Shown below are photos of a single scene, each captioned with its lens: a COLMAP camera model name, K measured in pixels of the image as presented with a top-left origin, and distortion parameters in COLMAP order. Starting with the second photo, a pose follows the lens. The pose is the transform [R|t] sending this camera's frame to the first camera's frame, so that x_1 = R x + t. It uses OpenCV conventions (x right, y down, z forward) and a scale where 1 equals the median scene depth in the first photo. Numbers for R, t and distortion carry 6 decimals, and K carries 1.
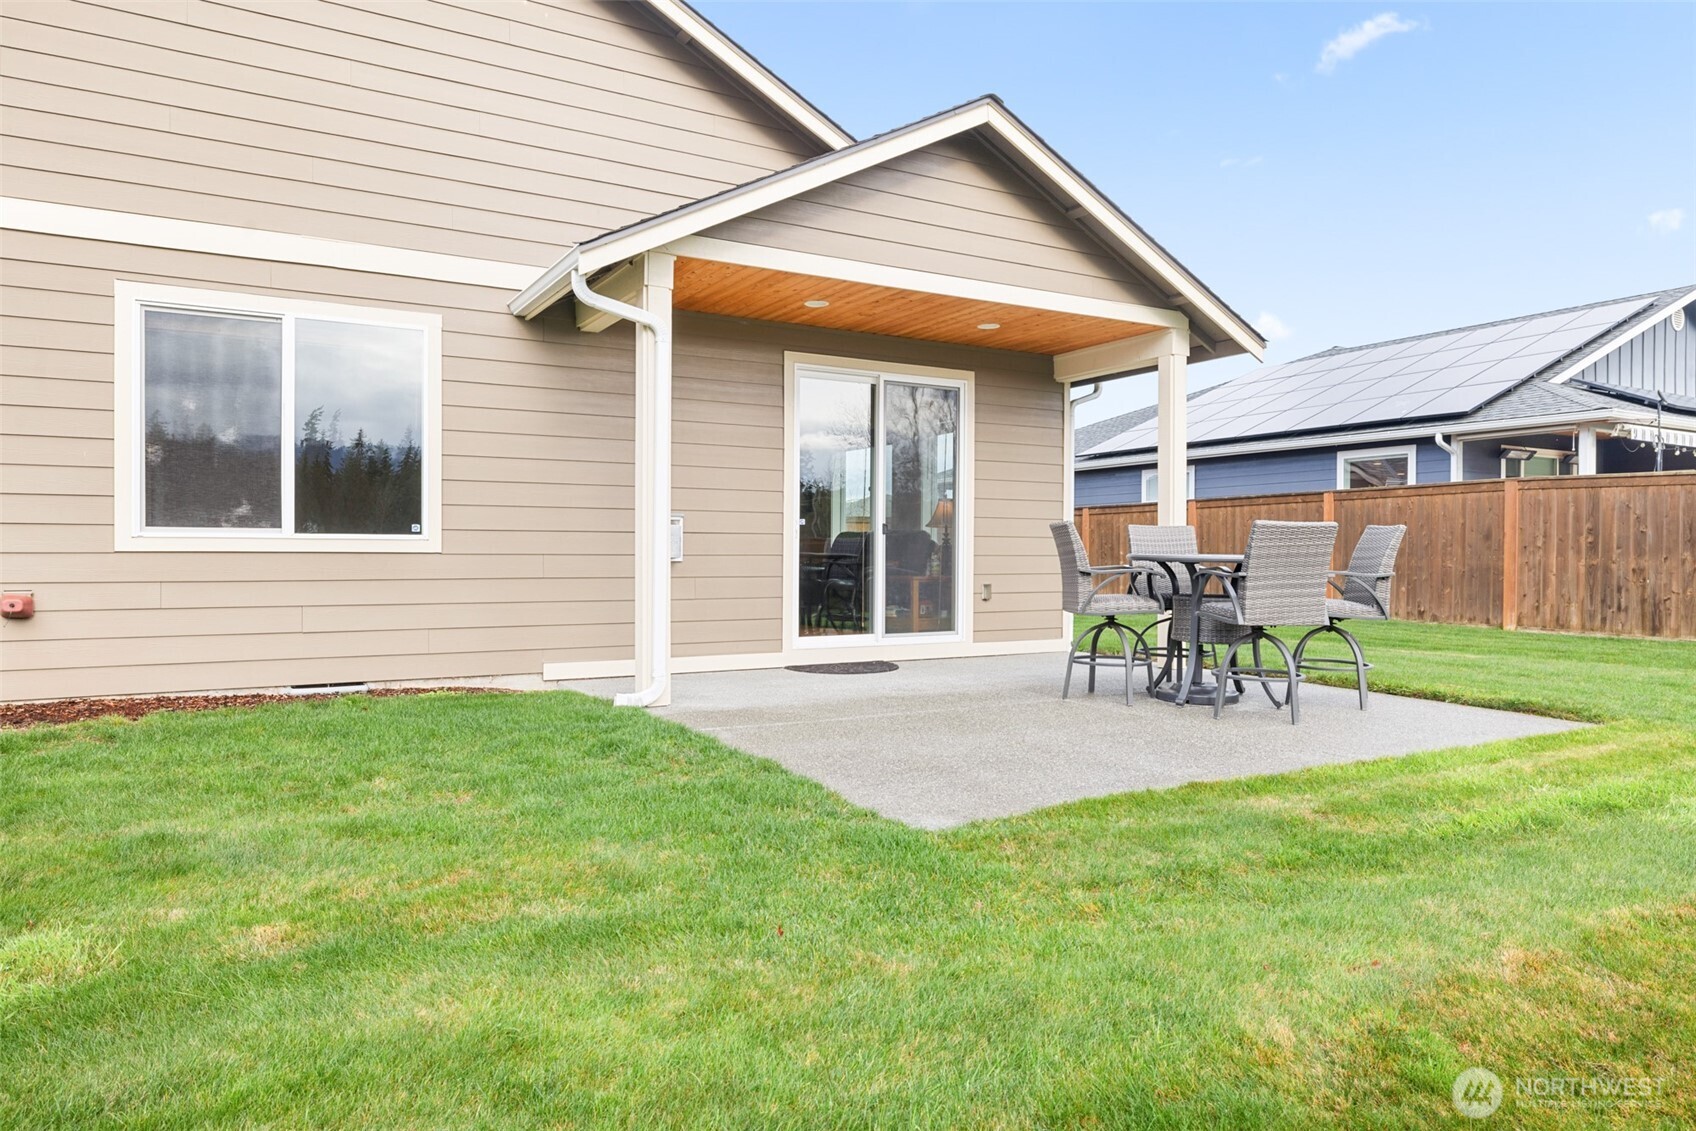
lens RADIAL K [[1093.5, 0, 848.0], [0, 1093.5, 565.5], [0, 0, 1]] dist [0.014069, 0.000177]
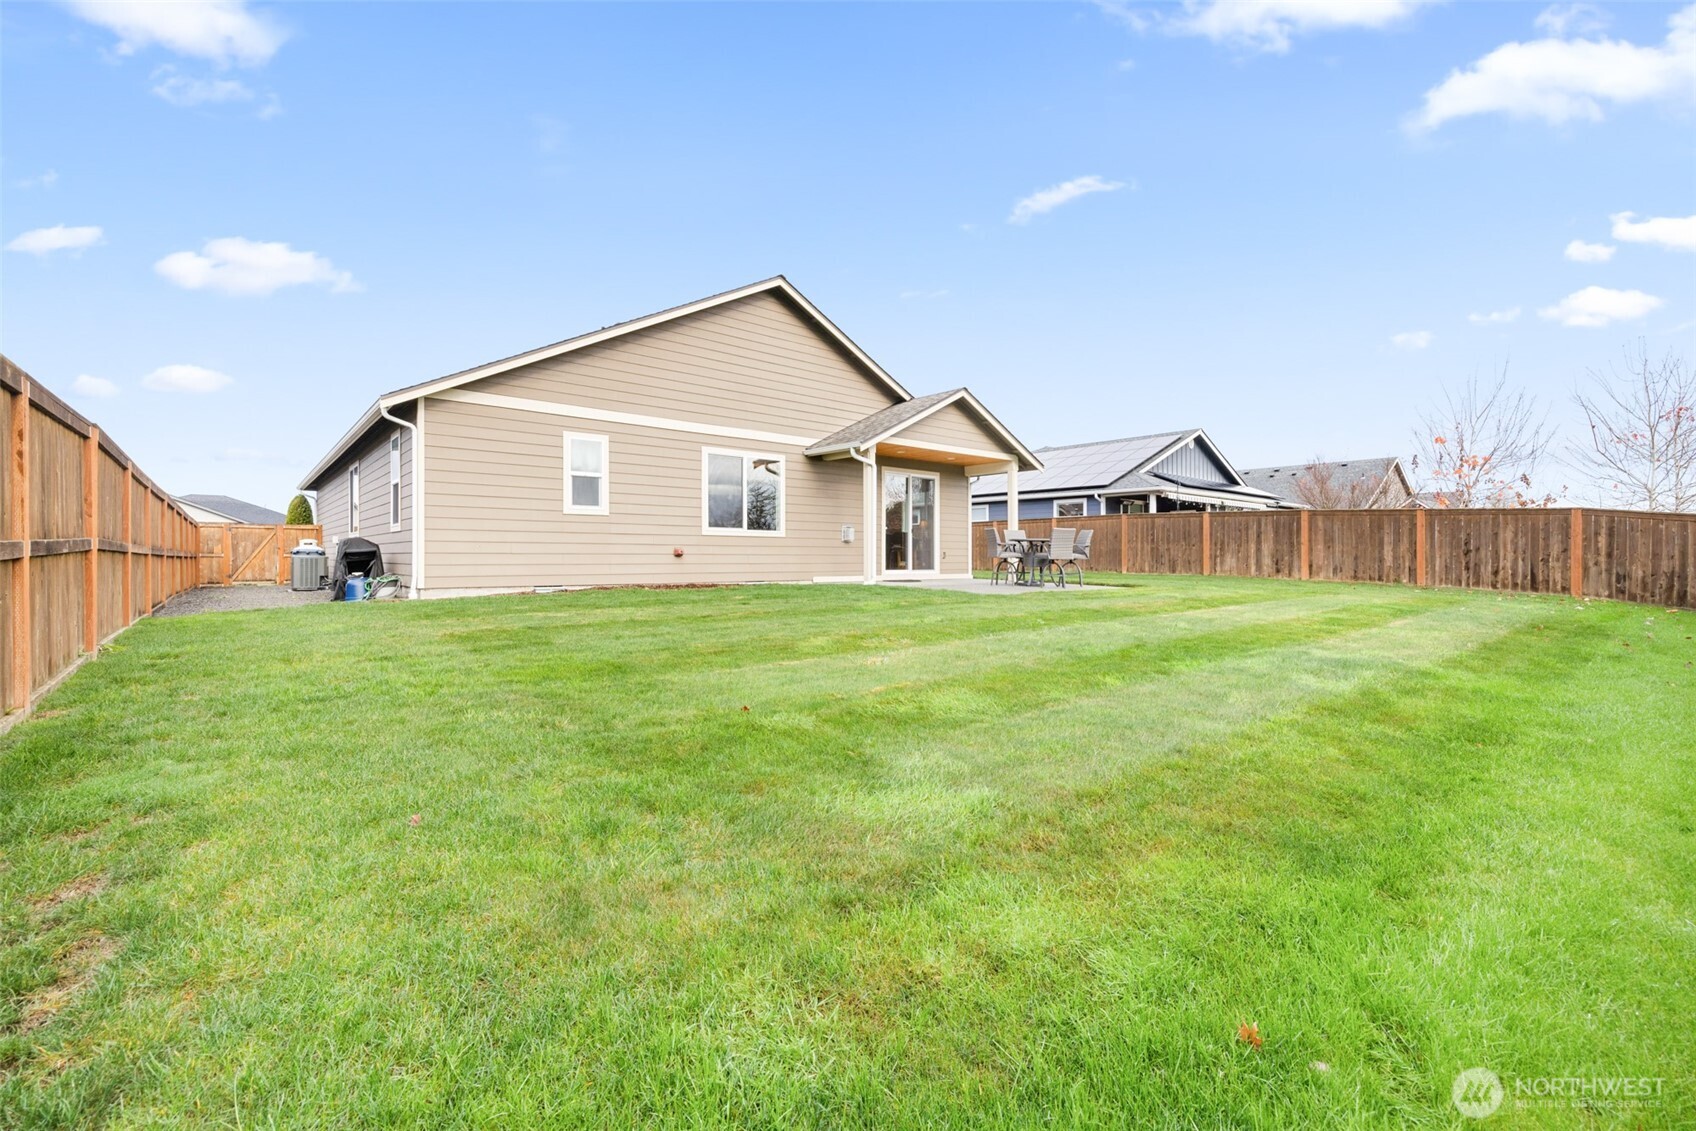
lens RADIAL K [[721.4, 0, 839.0], [0, 721.4, 548.9], [0, 0, 1]] dist [0.003444, -0.000291]
pose [[0.986848, 0.002094, 0.161640, -0.436305], [0.001029, 0.999814, -0.019234, 0.045593], [-0.161650, 0.019148, 0.986662, -0.741457]]
